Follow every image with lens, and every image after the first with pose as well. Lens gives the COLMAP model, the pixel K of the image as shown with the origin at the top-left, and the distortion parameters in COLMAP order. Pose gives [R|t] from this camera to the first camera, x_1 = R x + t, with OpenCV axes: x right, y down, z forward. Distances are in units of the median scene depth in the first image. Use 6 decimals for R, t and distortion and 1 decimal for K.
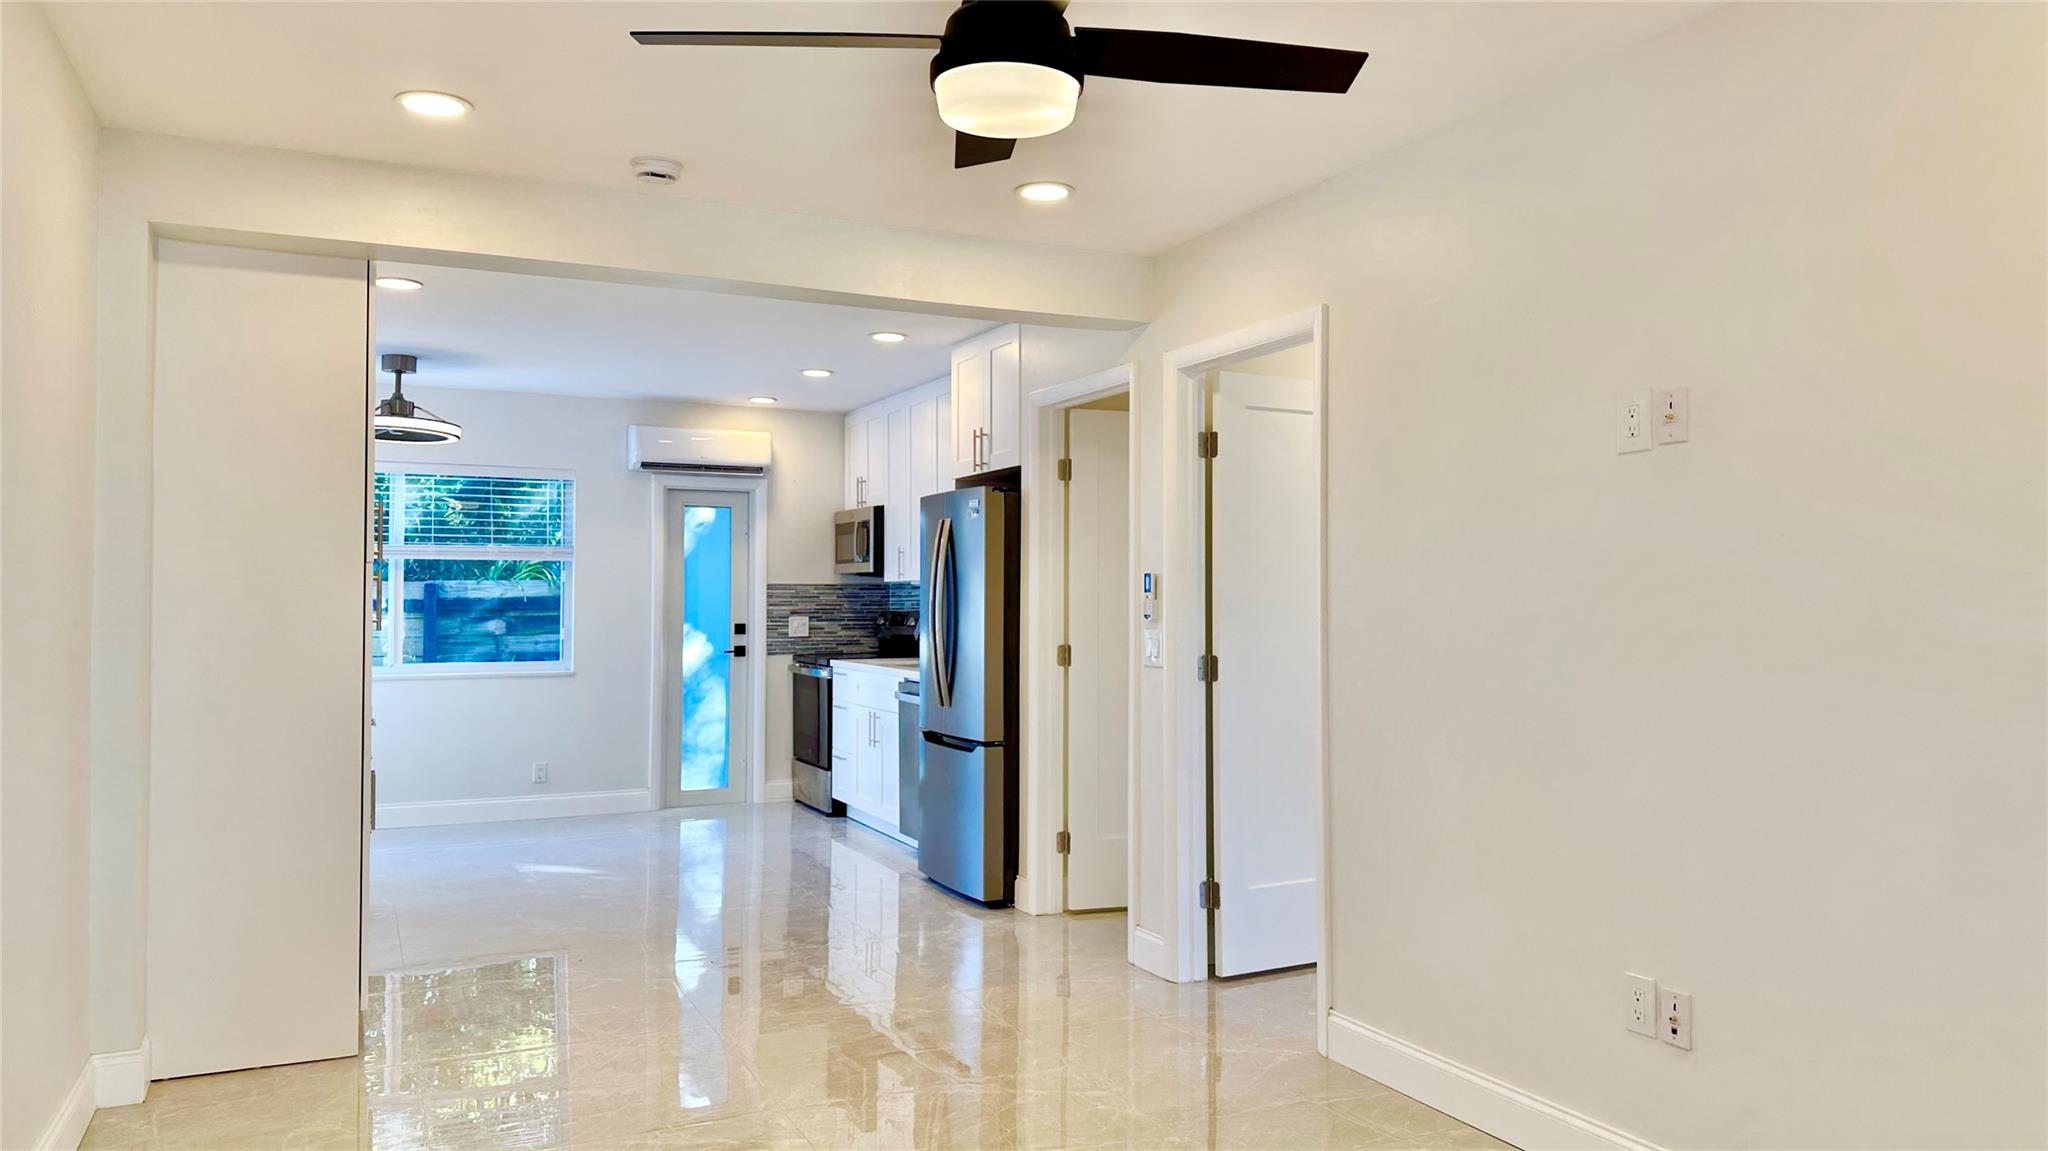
lens RADIAL K [[1432.3, 0, 1024.0], [0, 1432.3, 575.5], [0, 0, 1]] dist [0.060994, -0.004967]
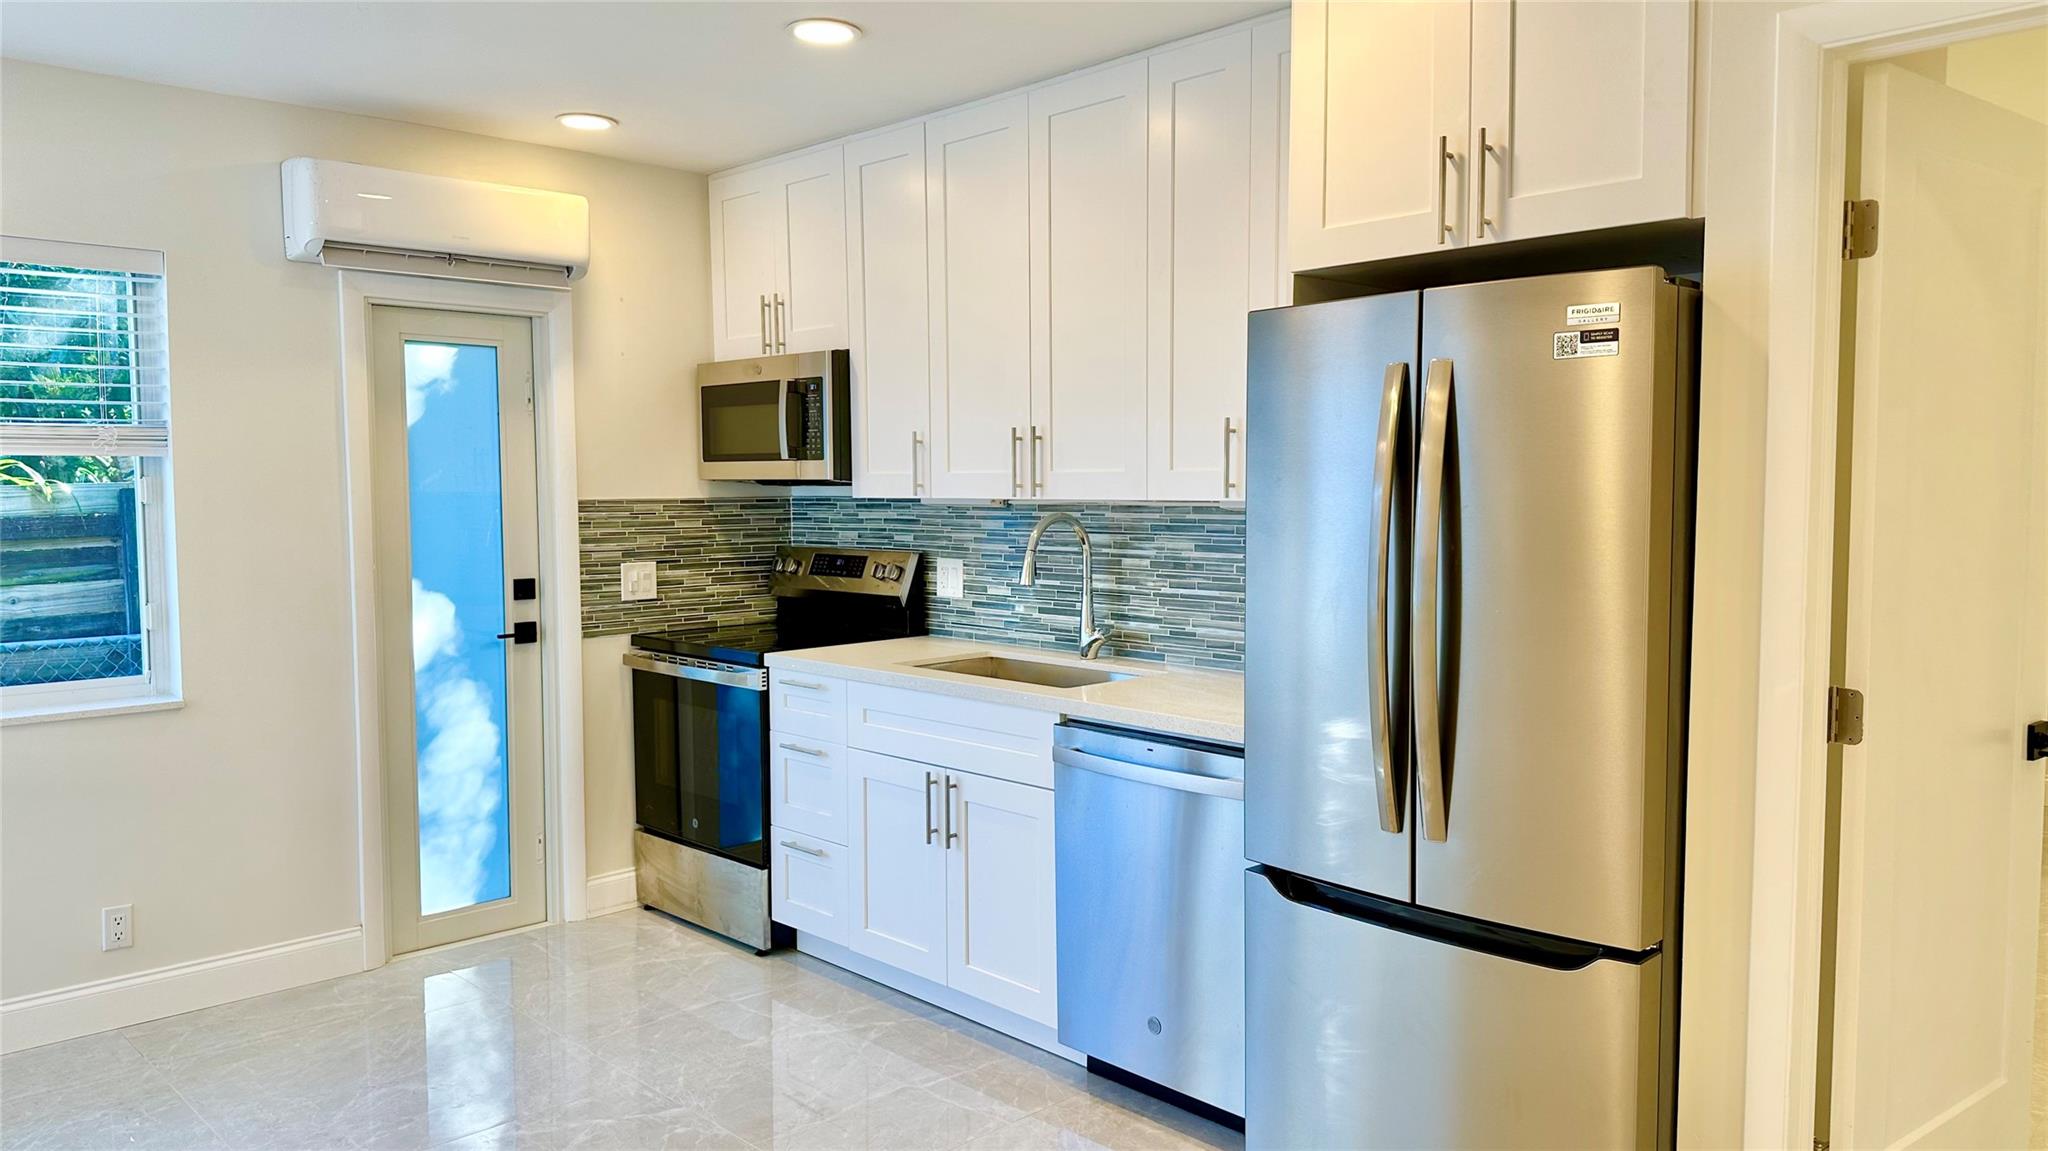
lens RADIAL K [[1411.1, 0, 1024.0], [0, 1411.1, 575.5], [0, 0, 1]] dist [-0.001361, -0.003572]
pose [[0.939530, -0.027434, 0.341365, -0.203554], [-0.000143, 0.996755, 0.080498, -0.008010], [-0.342466, -0.075679, 0.936477, 0.473811]]
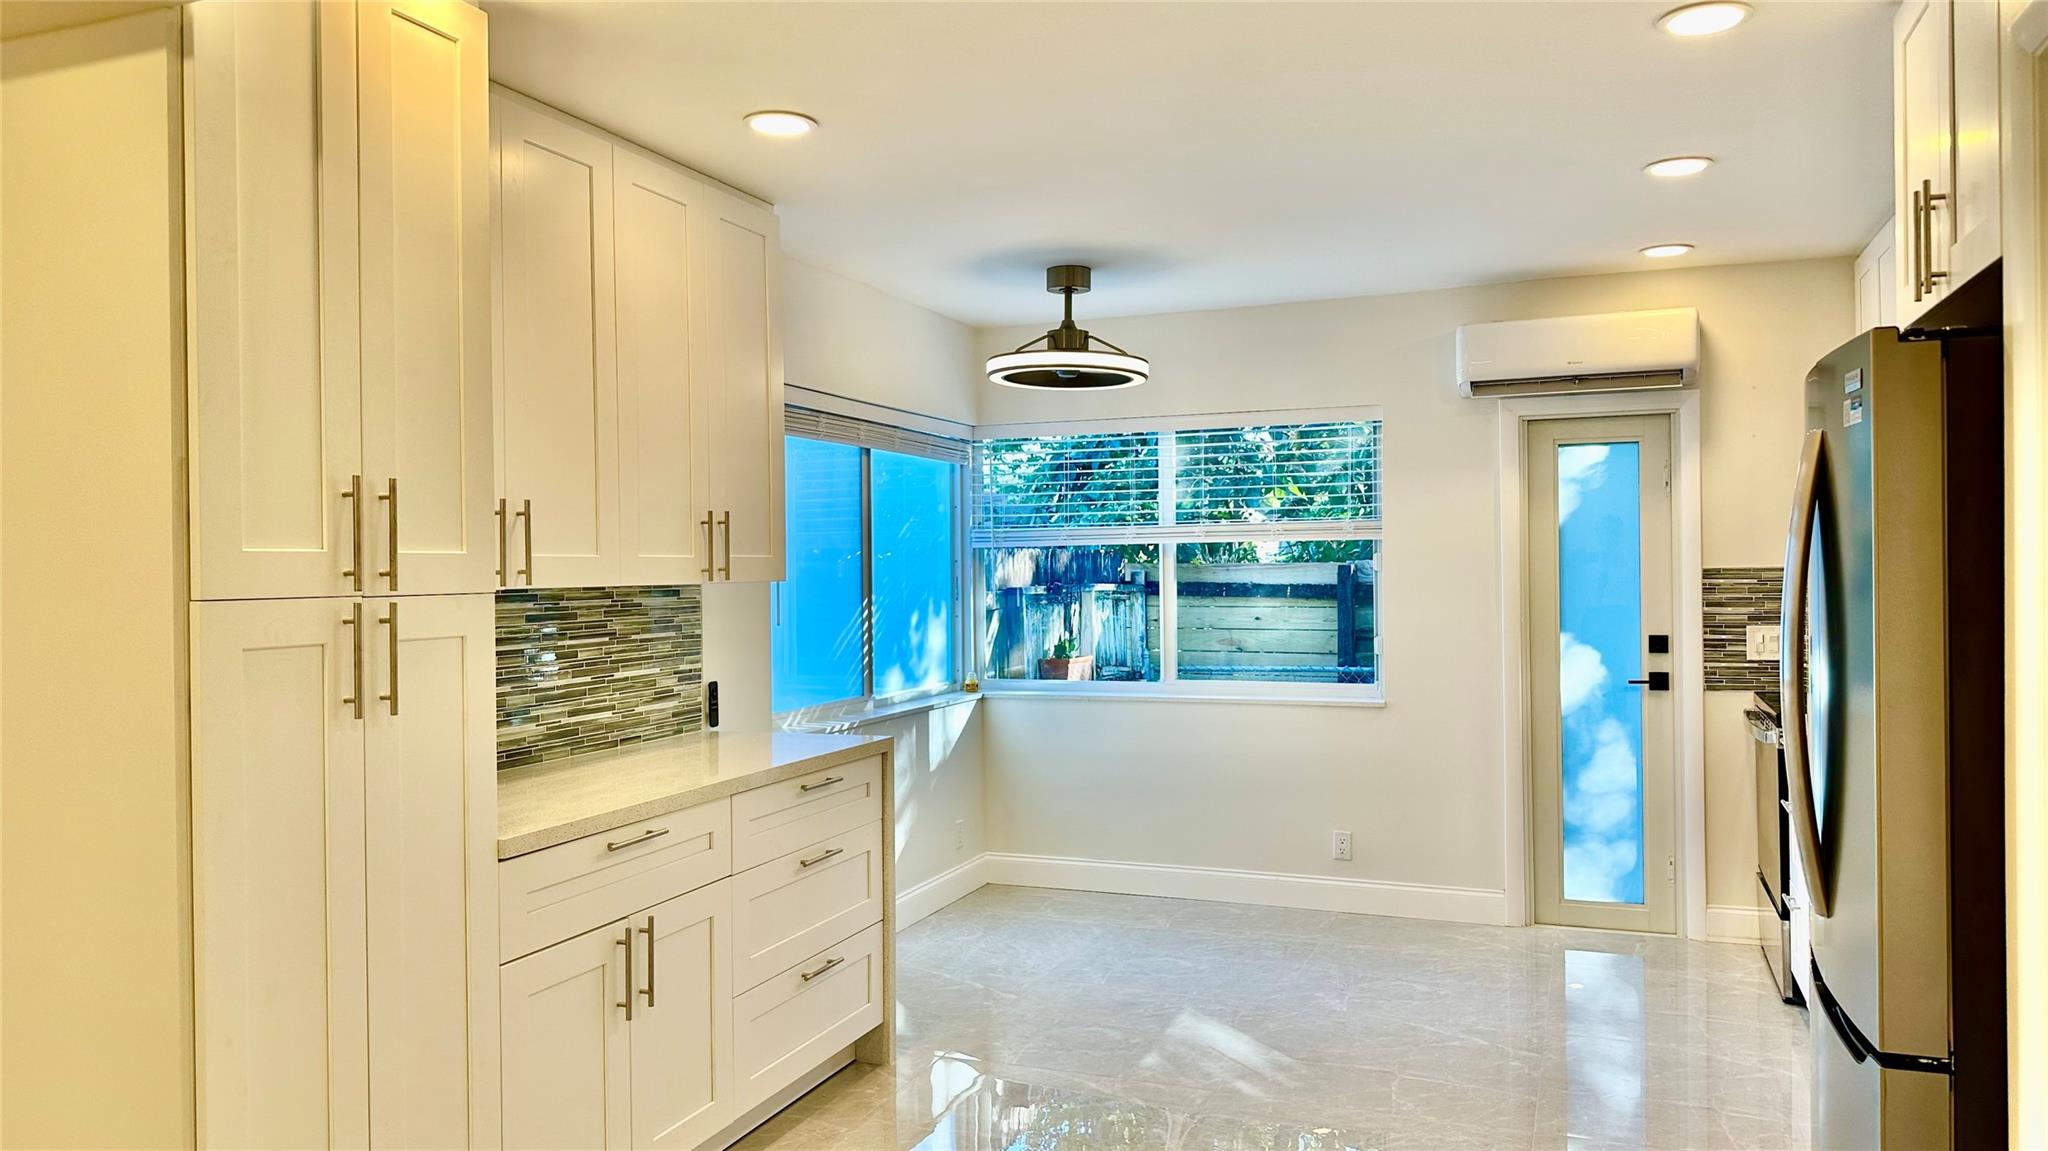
lens RADIAL K [[1432.3, 0, 1024.0], [0, 1432.3, 575.5], [0, 0, 1]] dist [0.060994, -0.004967]
pose [[0.688925, -0.005727, -0.724810, 0.059423], [0.026521, 0.999498, 0.017310, -0.008999], [0.724348, -0.031148, 0.688731, 0.394132]]
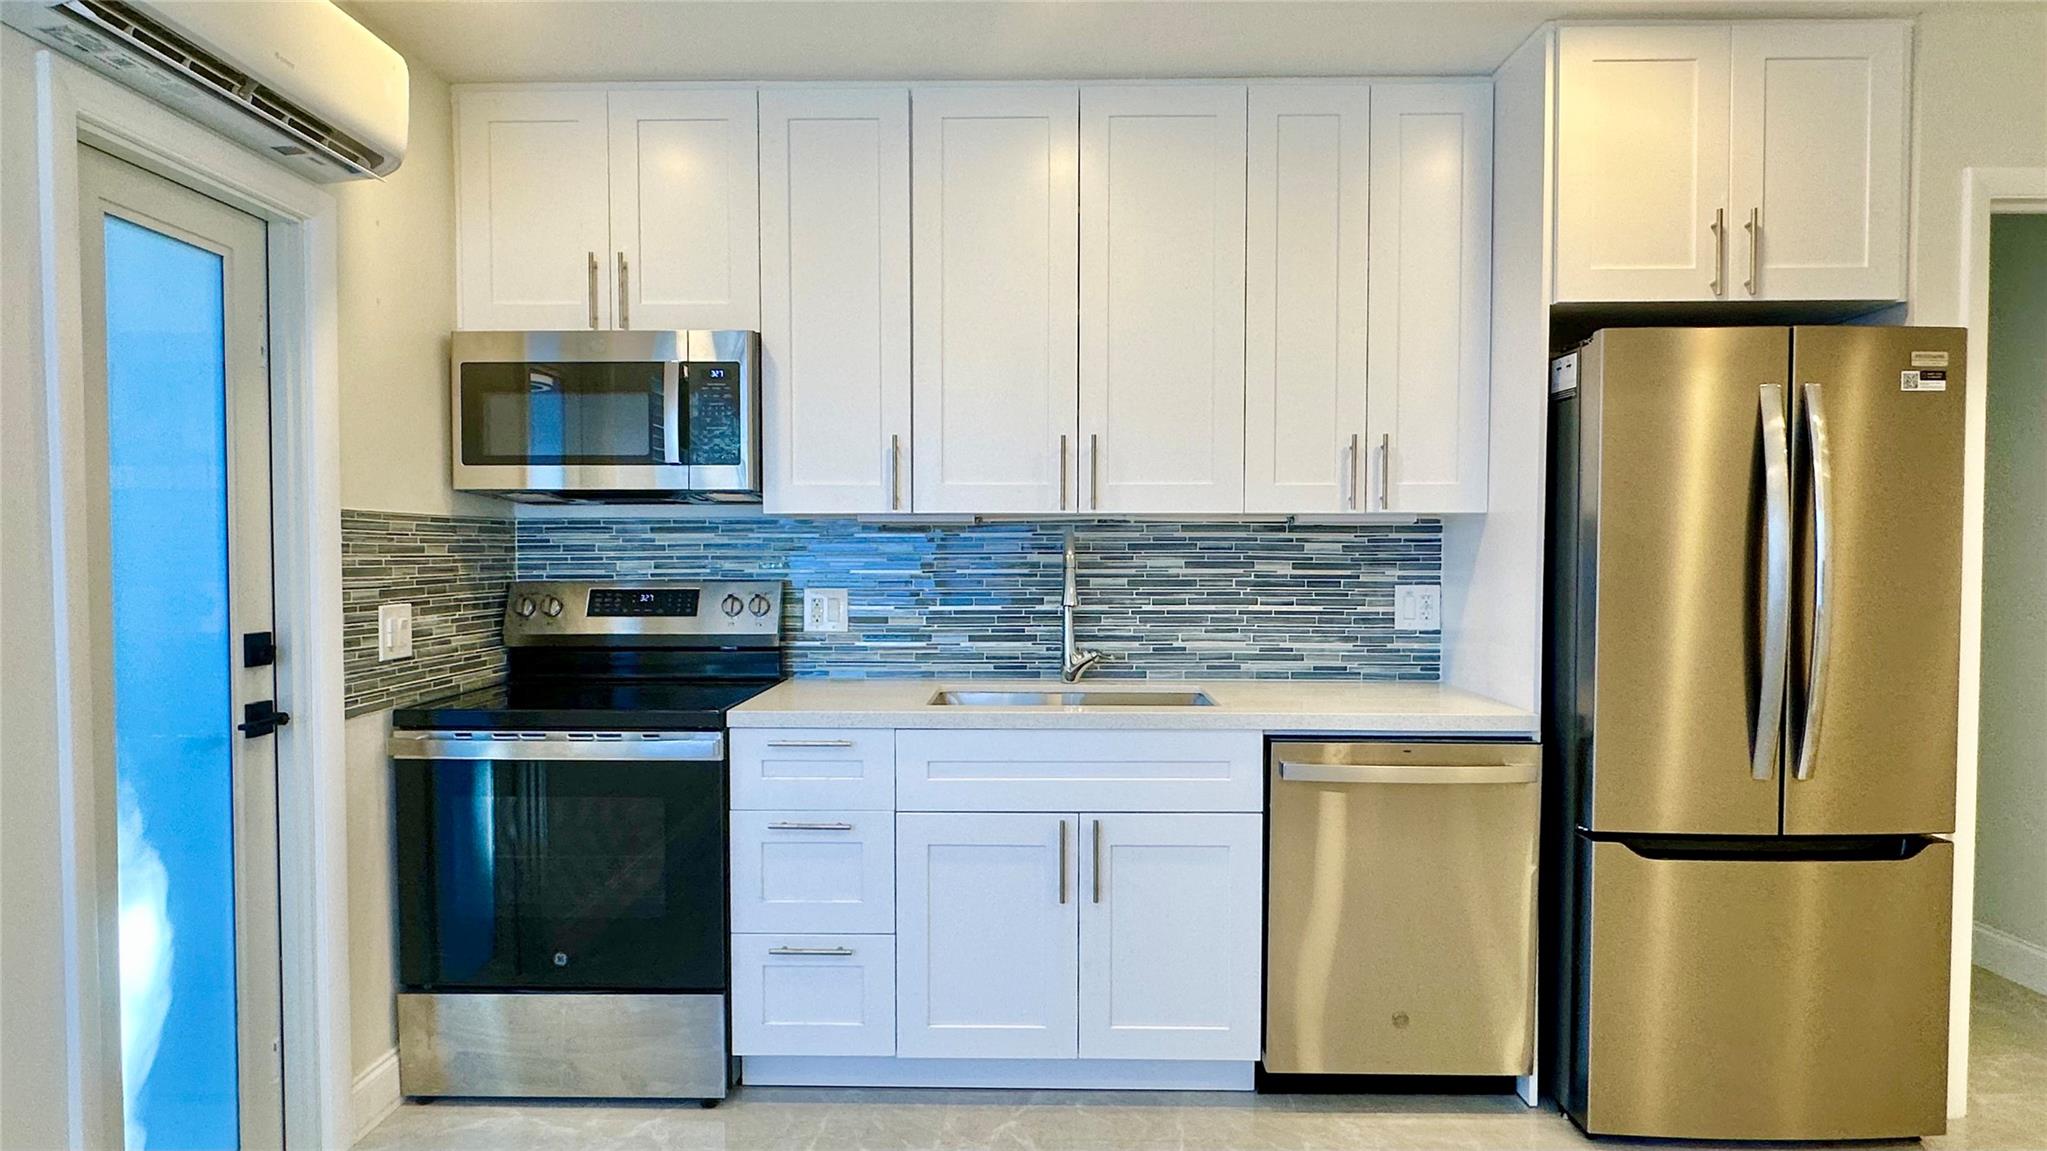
lens RADIAL K [[1211.7, 0, 983.1], [0, 1211.7, 597.3], [0, 0, 1]] dist [-0.003238, -0.000521]
pose [[0.437438, -0.035894, 0.898532, -0.372497], [-0.012919, 0.998849, 0.046191, 0.011119], [-0.899156, -0.031814, 0.436471, 0.742089]]
